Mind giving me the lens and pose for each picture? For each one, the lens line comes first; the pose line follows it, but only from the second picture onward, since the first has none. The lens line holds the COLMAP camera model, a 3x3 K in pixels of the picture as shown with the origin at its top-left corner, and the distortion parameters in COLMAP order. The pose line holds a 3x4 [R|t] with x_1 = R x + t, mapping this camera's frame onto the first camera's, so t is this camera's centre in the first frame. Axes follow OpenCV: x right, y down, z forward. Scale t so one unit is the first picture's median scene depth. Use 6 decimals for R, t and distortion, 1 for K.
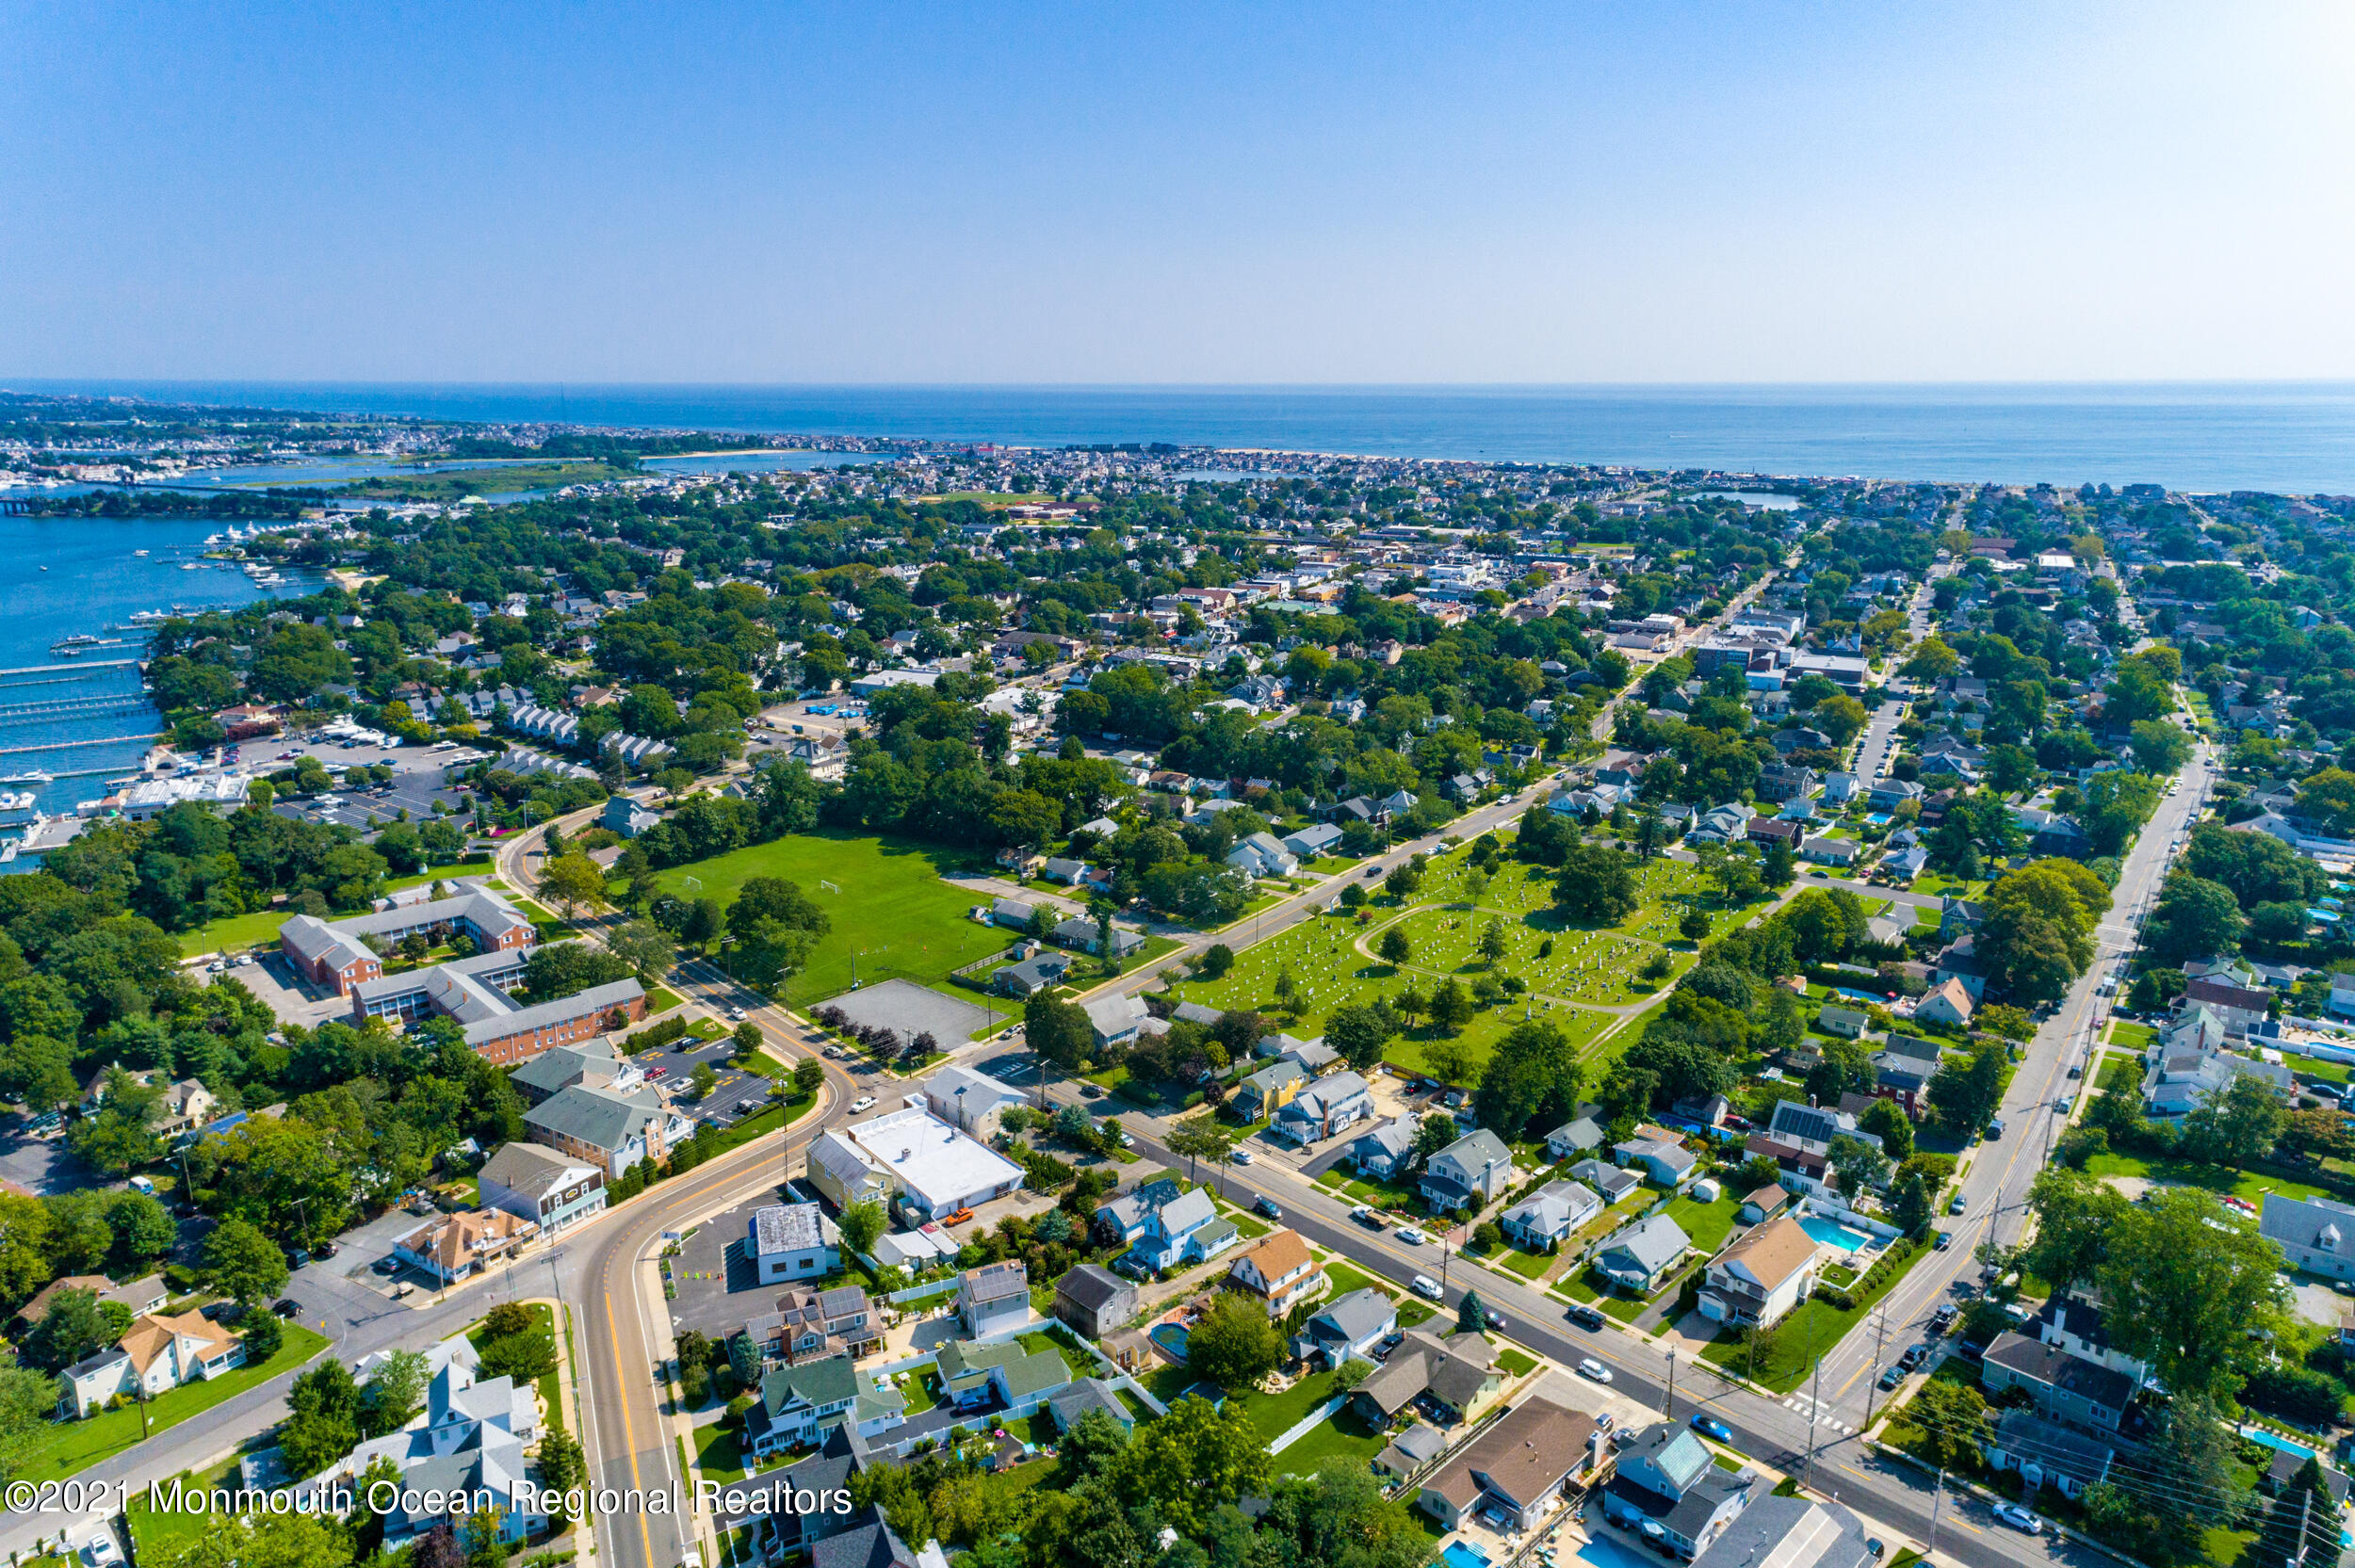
lens RADIAL K [[1598.8, 0, 1177.5], [0, 1598.8, 784.0], [0, 0, 1]] dist [0.034518, 0.007426]
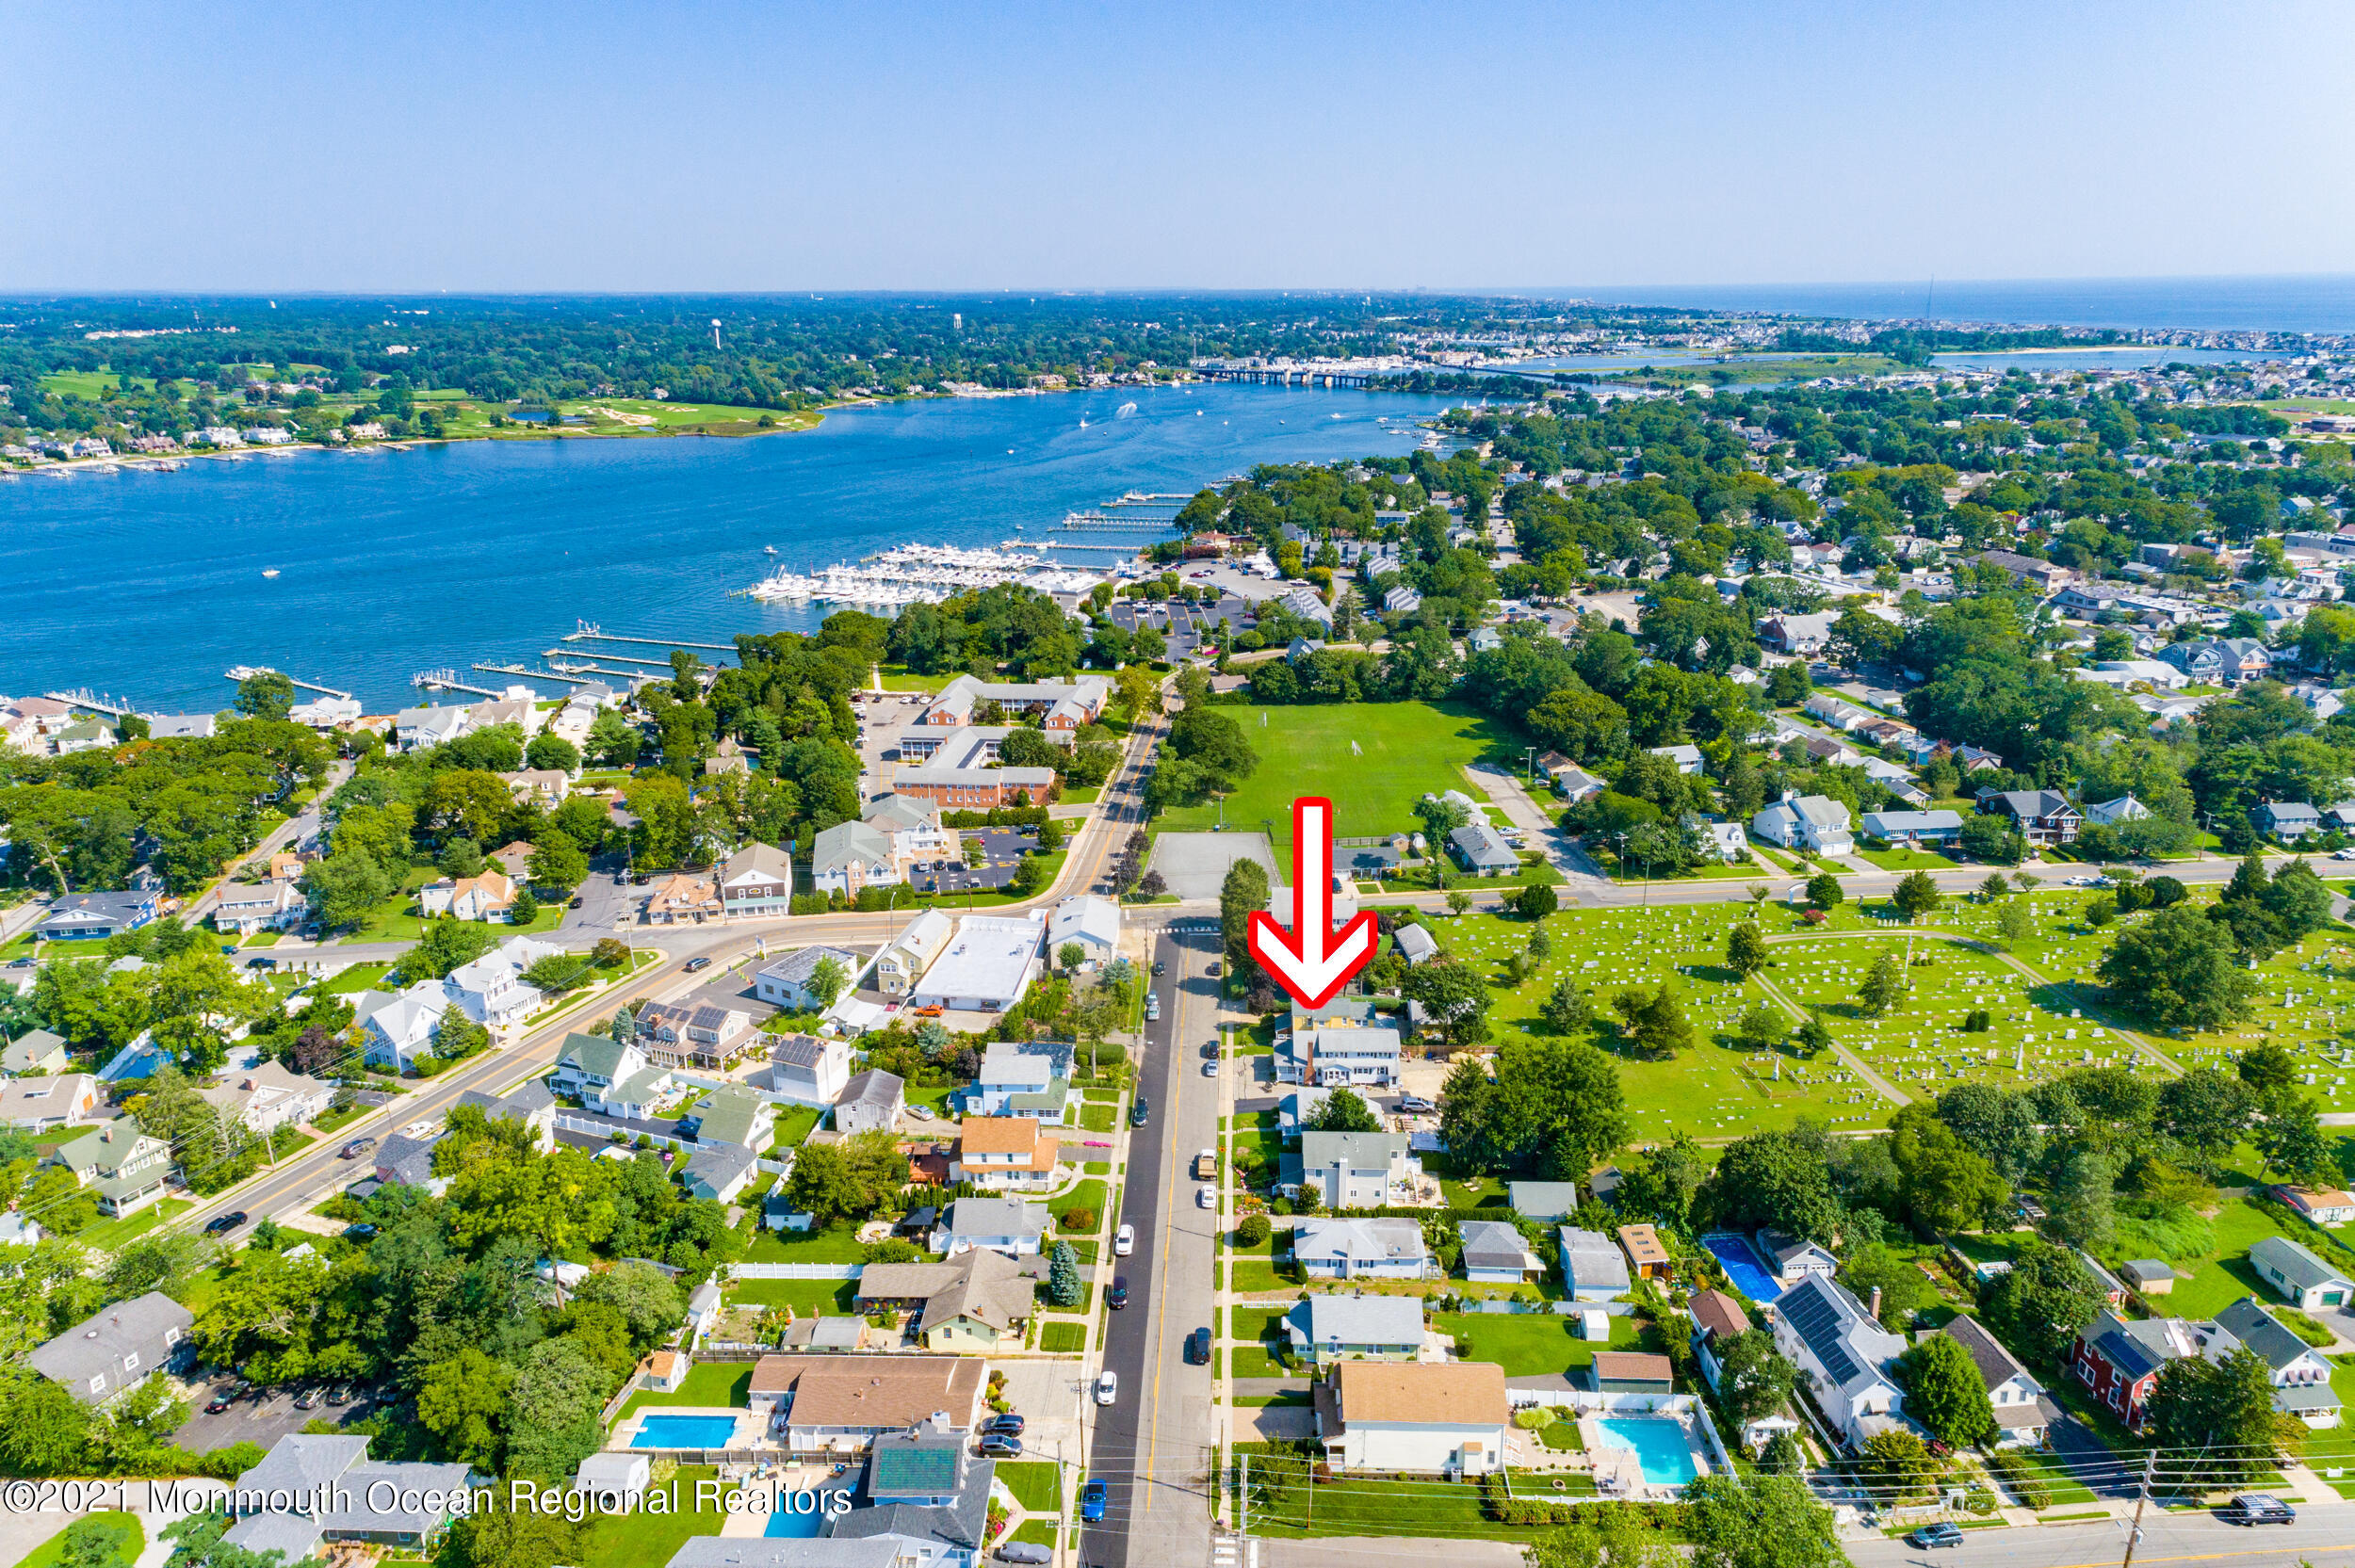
lens RADIAL K [[1598.8, 0, 1177.5], [0, 1598.8, 784.0], [0, 0, 1]] dist [0.034518, 0.007426]
pose [[0.664814, 0.216243, -0.715025, 0.631900], [-0.175510, 0.975607, 0.131864, -0.040034], [0.726098, 0.037829, 0.686550, 0.353396]]
